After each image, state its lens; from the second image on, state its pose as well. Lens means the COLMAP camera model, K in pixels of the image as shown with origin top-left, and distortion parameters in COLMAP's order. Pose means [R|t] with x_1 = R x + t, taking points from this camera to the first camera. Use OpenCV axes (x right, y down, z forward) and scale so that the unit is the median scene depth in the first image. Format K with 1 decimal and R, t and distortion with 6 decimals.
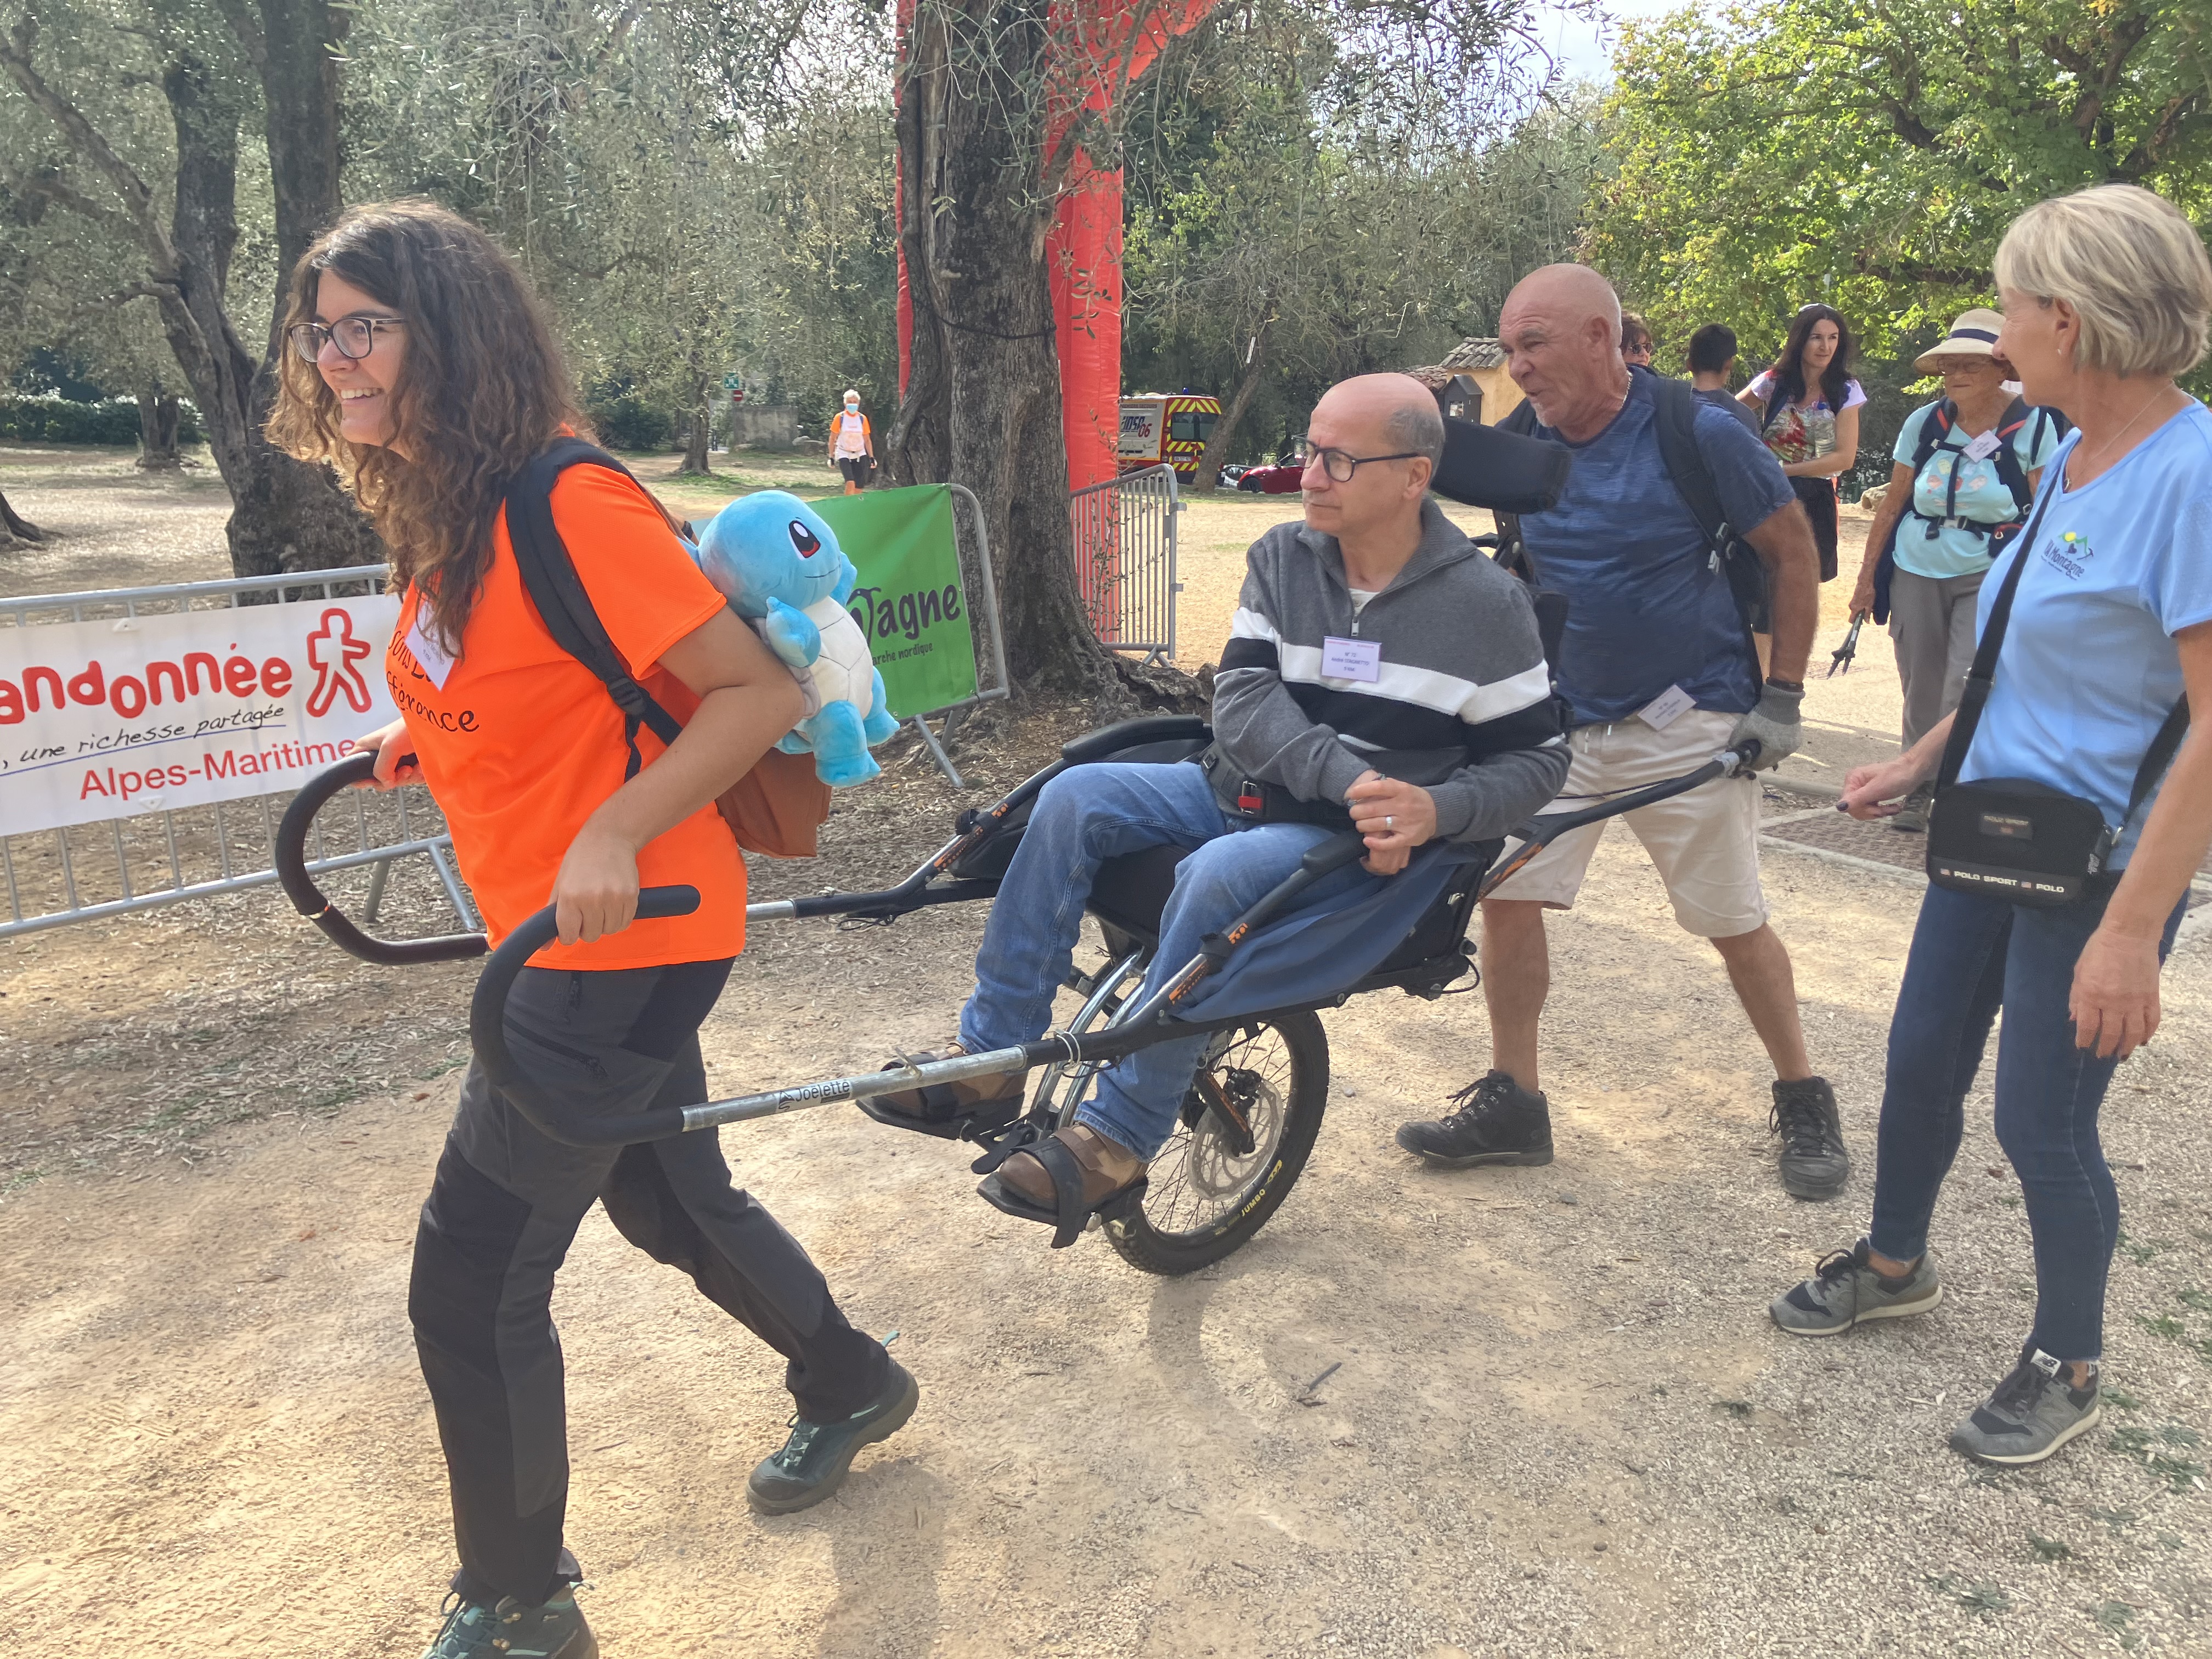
lens RADIAL K [[1810.9, 0, 1063.7], [0, 1810.9, 726.5], [0, 0, 1]] dist [0.064533, -0.073239]
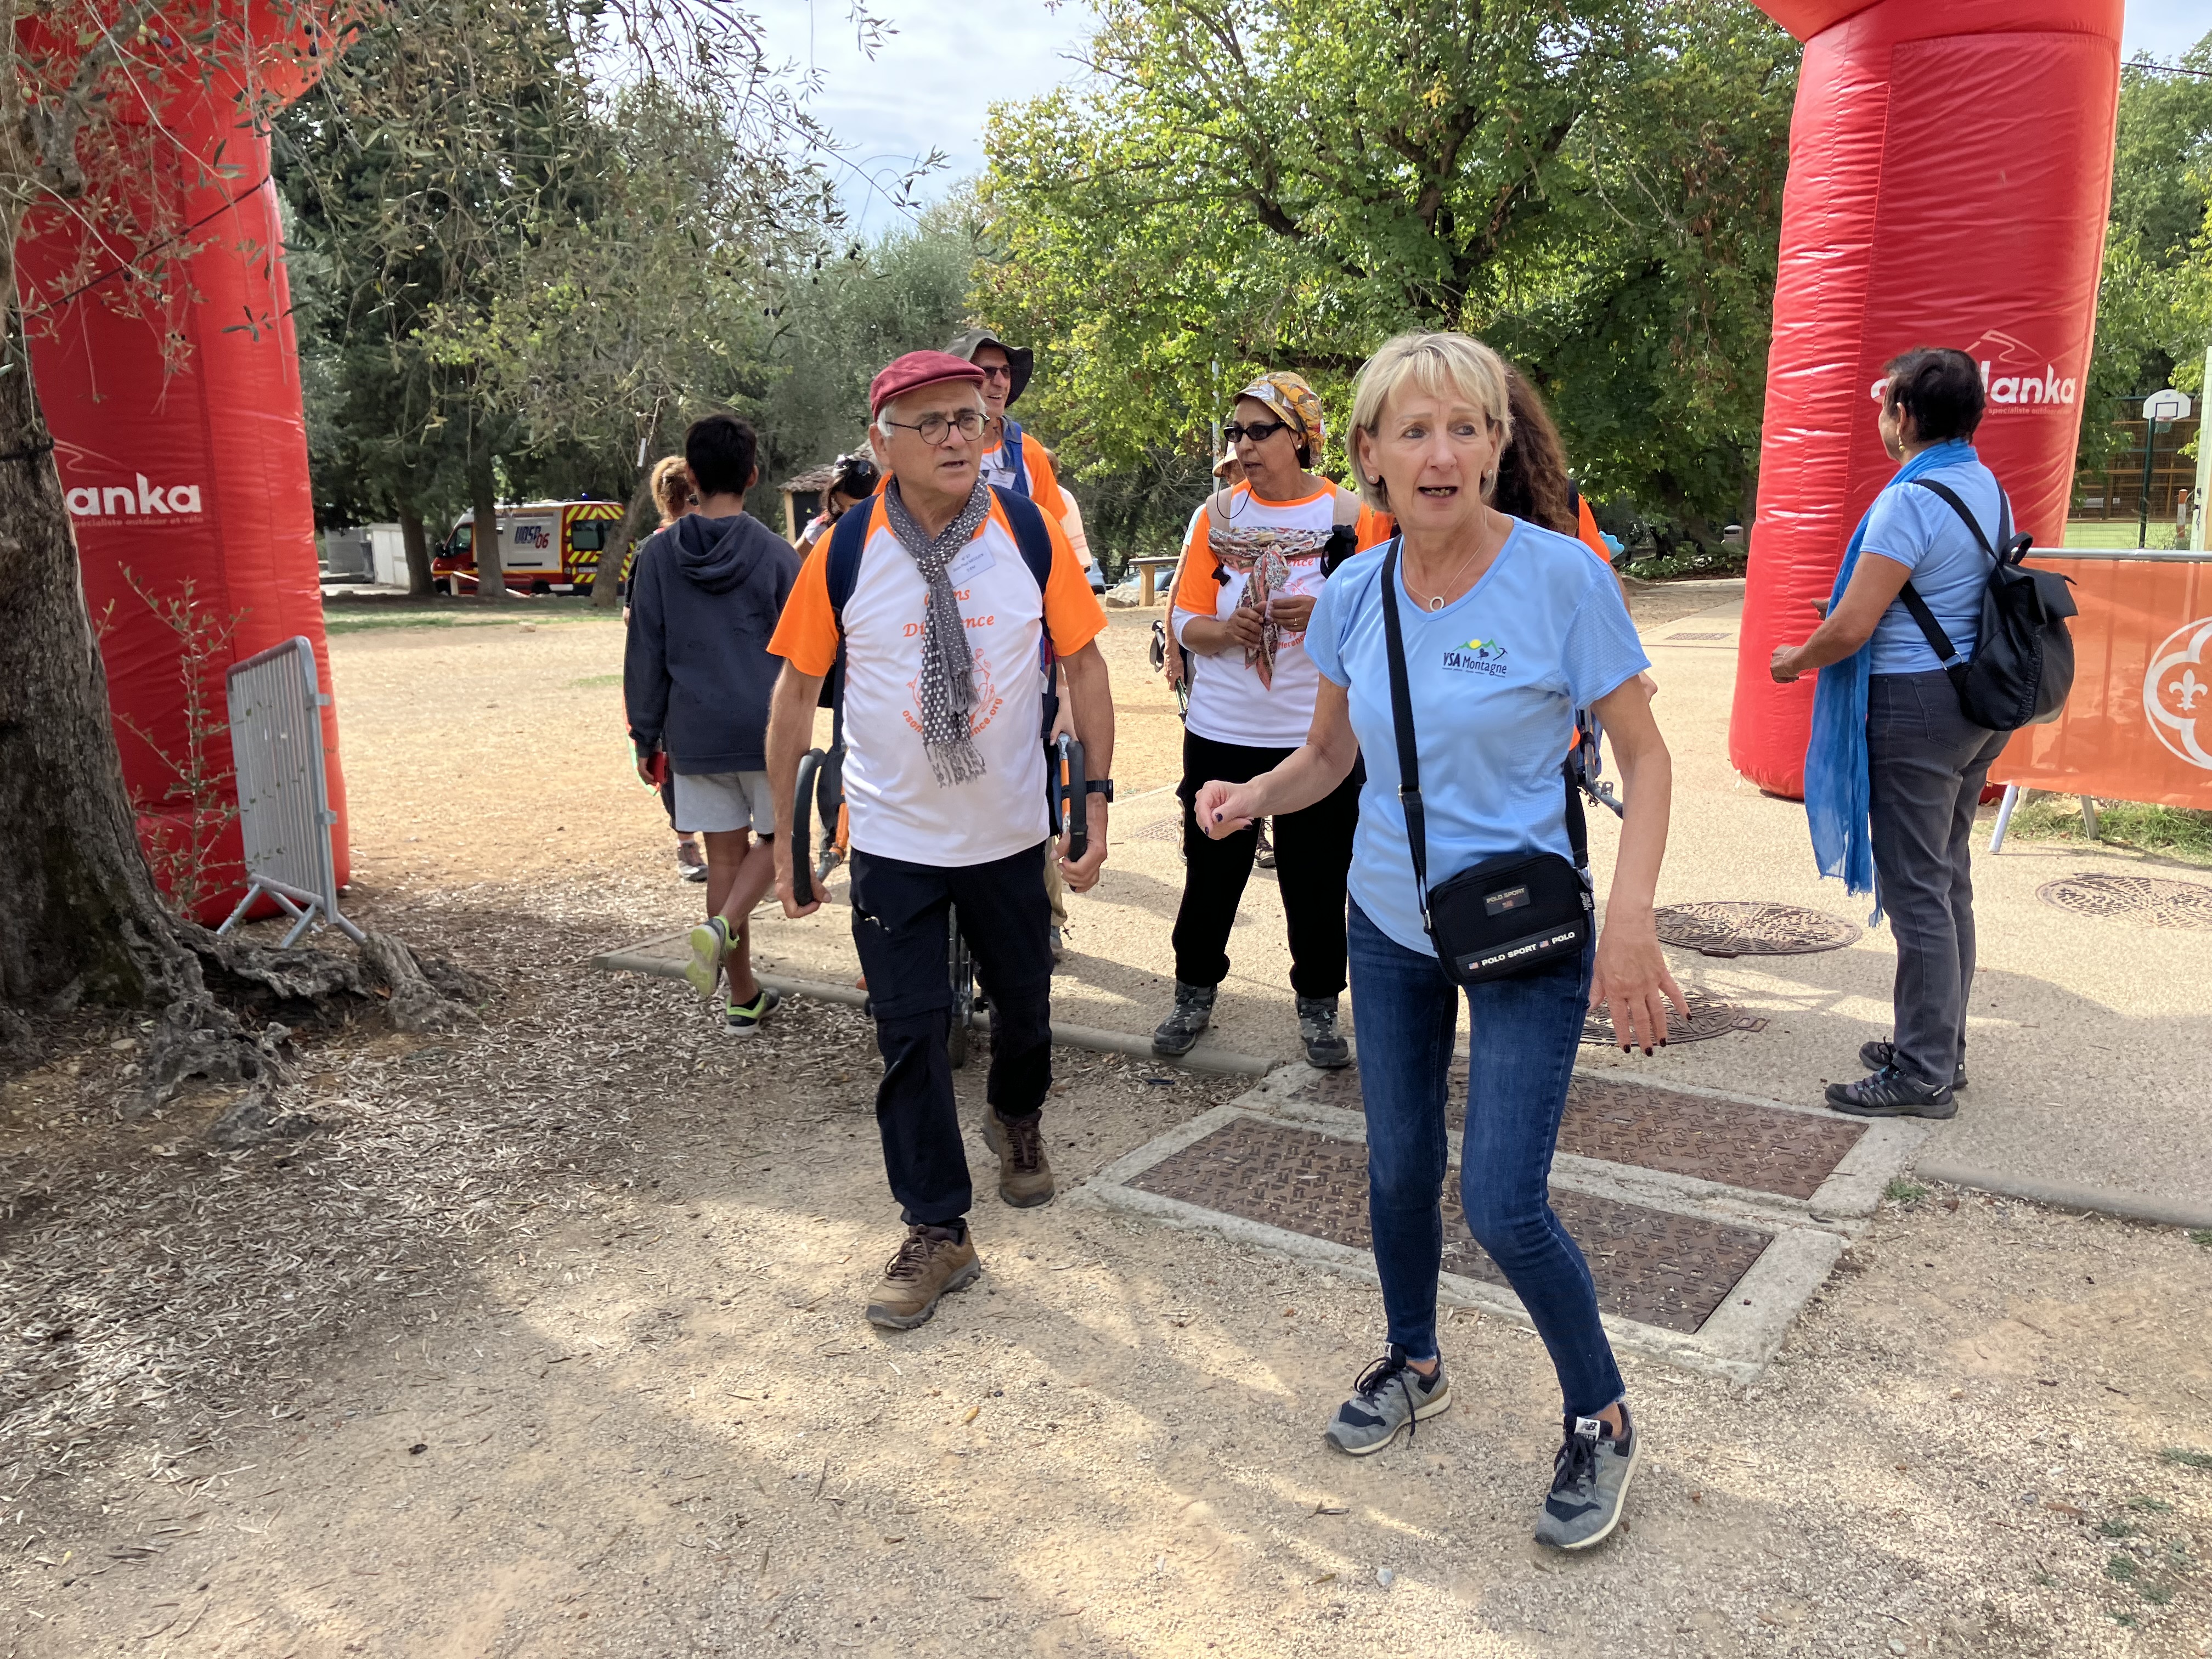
lens RADIAL K [[1788.2, 0, 1108.7], [0, 1788.2, 720.2], [0, 0, 1]] dist [-0.009765, 0.061163]
pose [[0.949492, -0.078201, 0.303889, 0.056422], [0.093412, 0.994983, -0.035818, -0.025127], [-0.299563, 0.062395, 0.952034, 0.111661]]
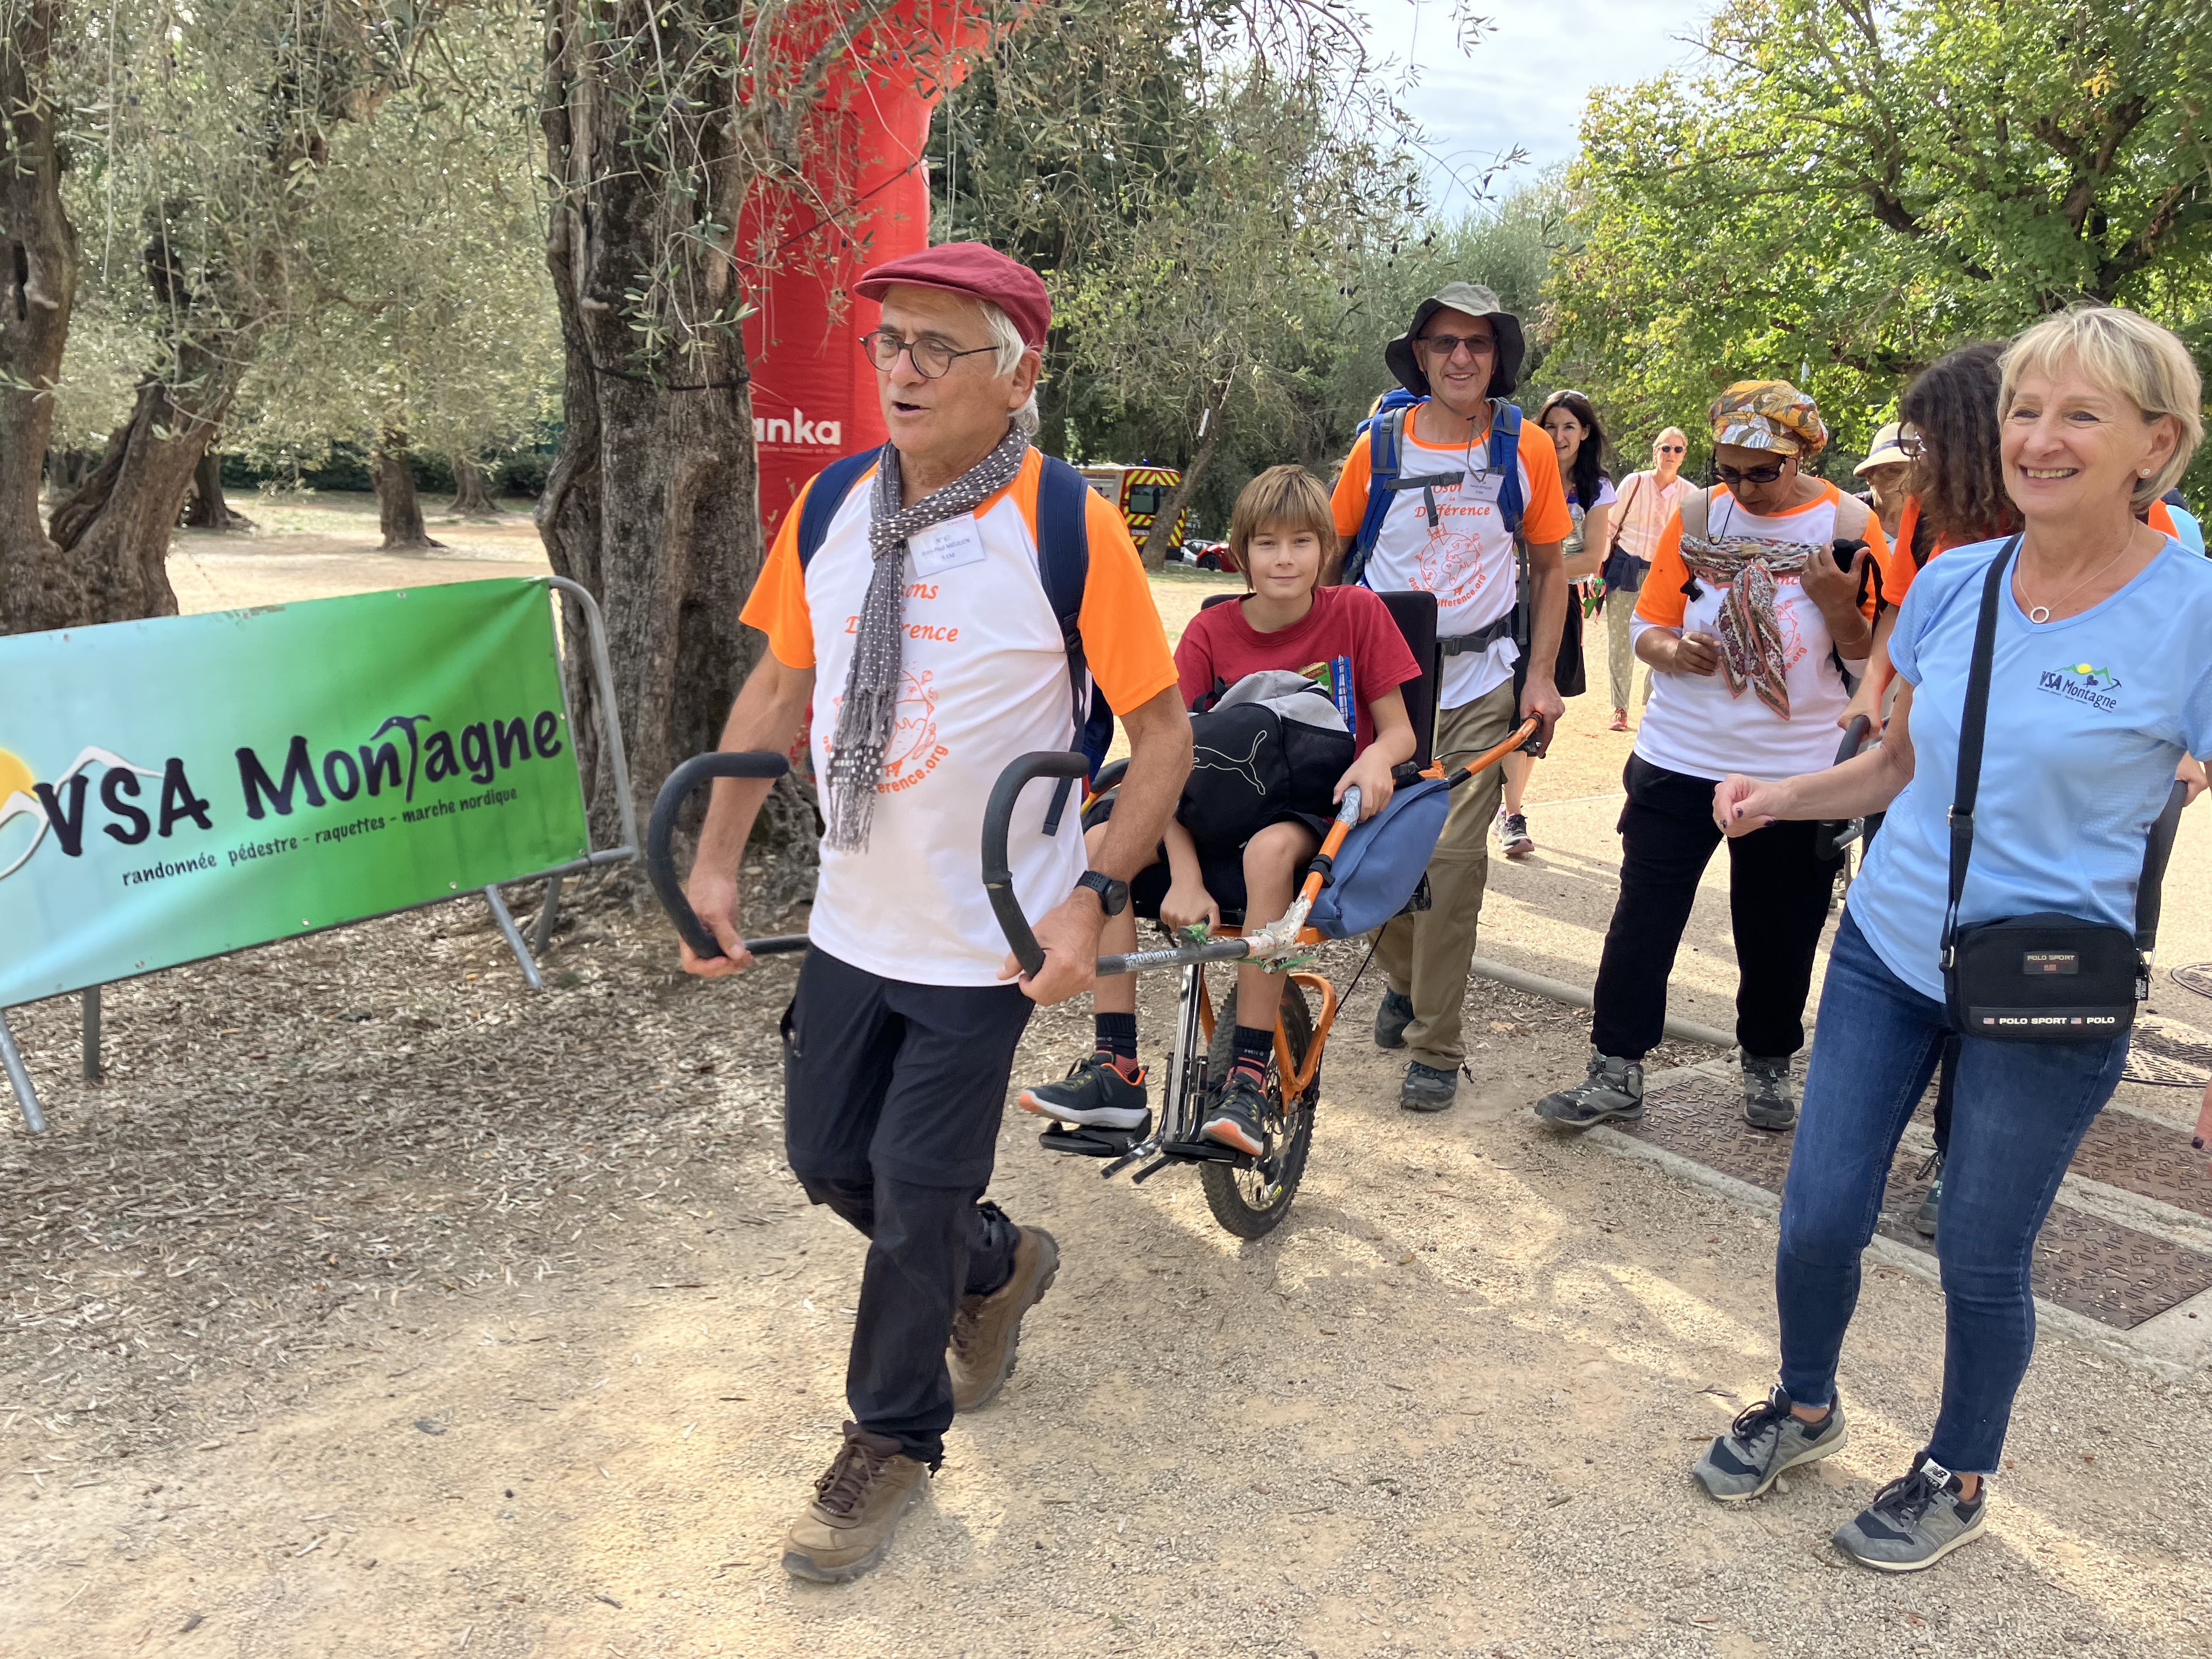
lens RADIAL K [[1778.1, 0, 1055.9], [0, 1778.1, 734.6], [0, 0, 1]] dist [0.005023, -0.008425]
pose [[0.999325, 0.035074, -0.010956, 0.053211], [-0.035352, 0.999031, -0.026234, -0.019280], [0.010025, 0.026603, 0.999596, 0.090989]]
